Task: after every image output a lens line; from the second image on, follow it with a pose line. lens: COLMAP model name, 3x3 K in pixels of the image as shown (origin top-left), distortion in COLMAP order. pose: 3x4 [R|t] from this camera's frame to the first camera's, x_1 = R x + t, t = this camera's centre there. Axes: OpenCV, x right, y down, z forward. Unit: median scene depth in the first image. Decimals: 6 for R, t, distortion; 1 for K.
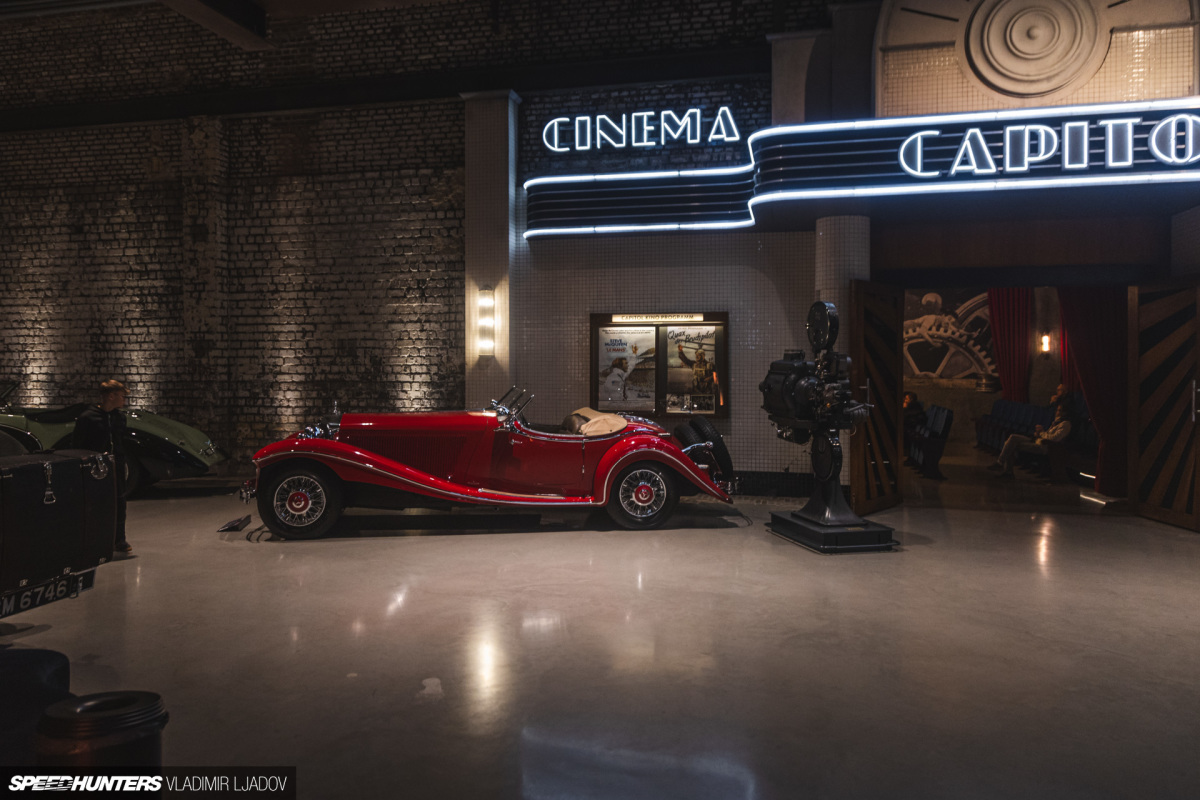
lens RADIAL K [[871.8, 0, 594.8], [0, 871.8, 363.8], [0, 0, 1]] dist [0.005920, 0.002308]
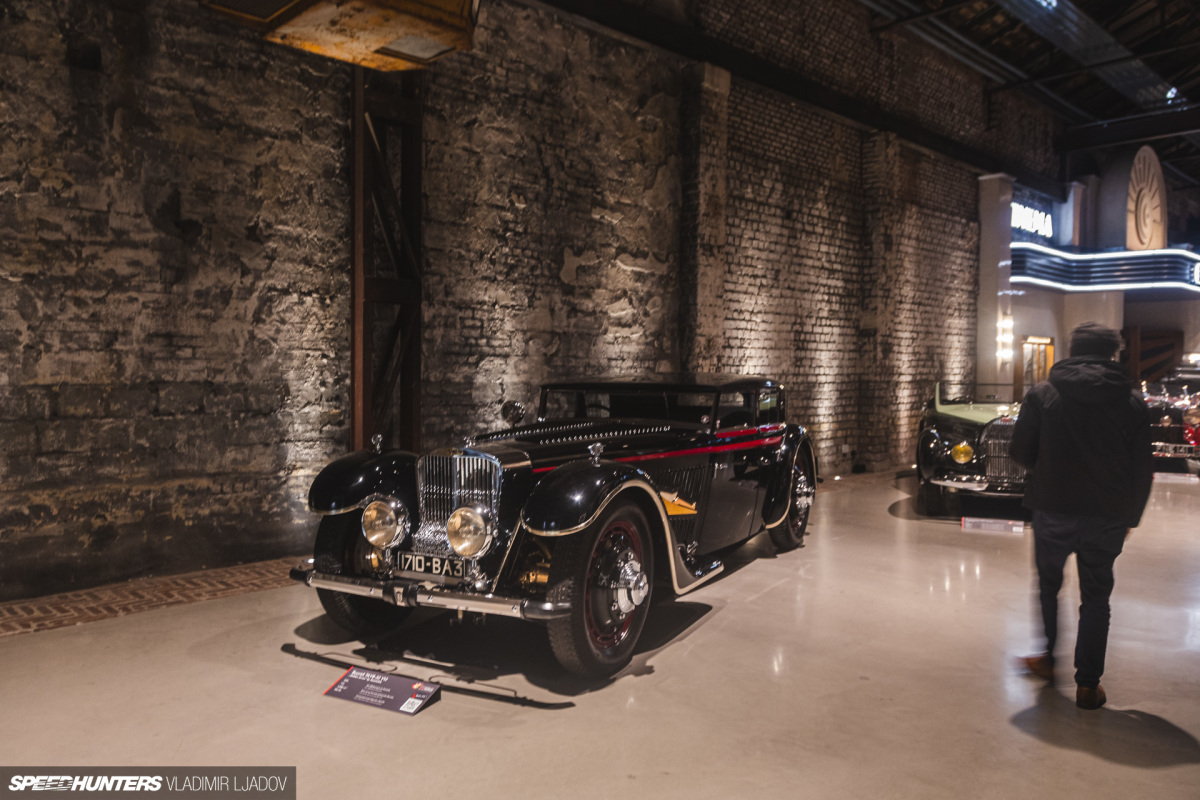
lens RADIAL K [[871.8, 0, 600.3], [0, 871.8, 389.1], [0, 0, 1]] dist [0.005920, 0.002308]
pose [[0.550051, -0.010892, 0.835060, -1.485904], [-0.004111, 0.999868, 0.015750, 0.013681], [-0.835121, -0.012096, 0.549933, 0.679345]]
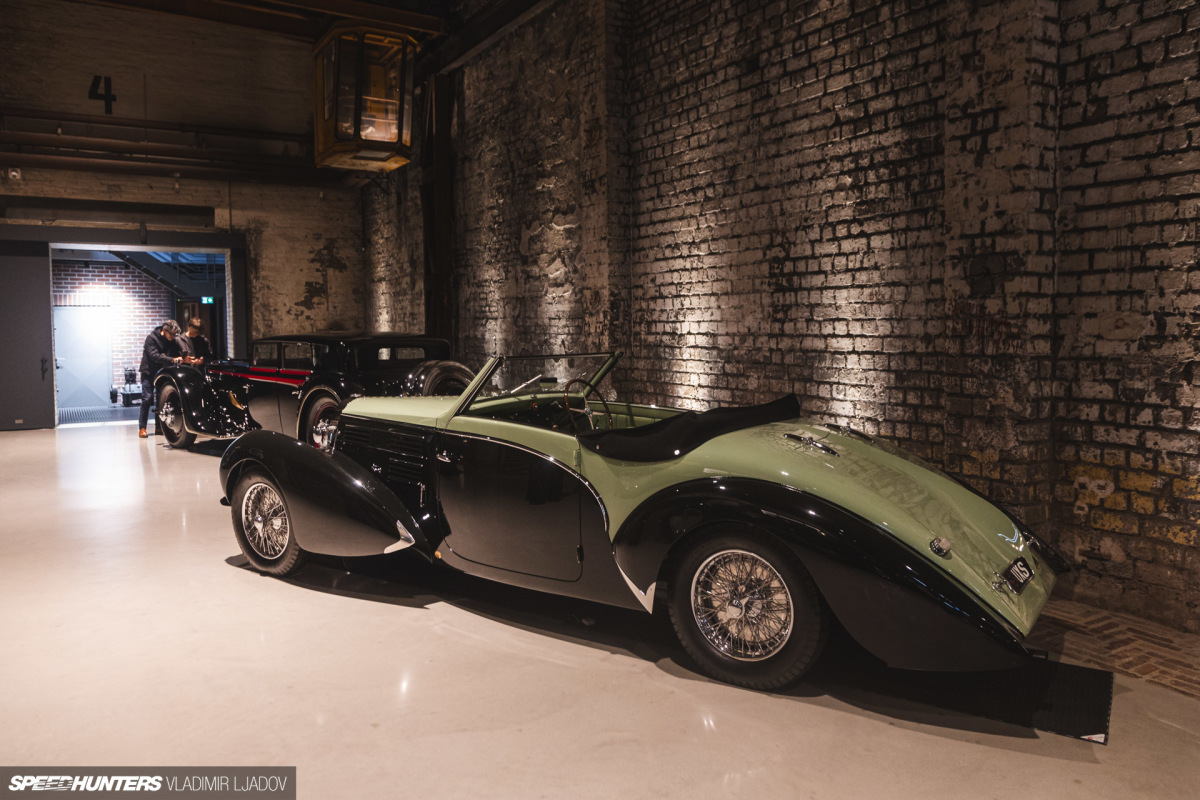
lens RADIAL K [[871.8, 0, 584.3], [0, 871.8, 366.1], [0, 0, 1]] dist [0.005920, 0.002308]
pose [[0.685603, 0.033159, -0.727220, -0.272960], [0.004357, 0.998757, 0.049647, 0.003696], [0.727963, -0.037207, 0.684606, 0.565663]]
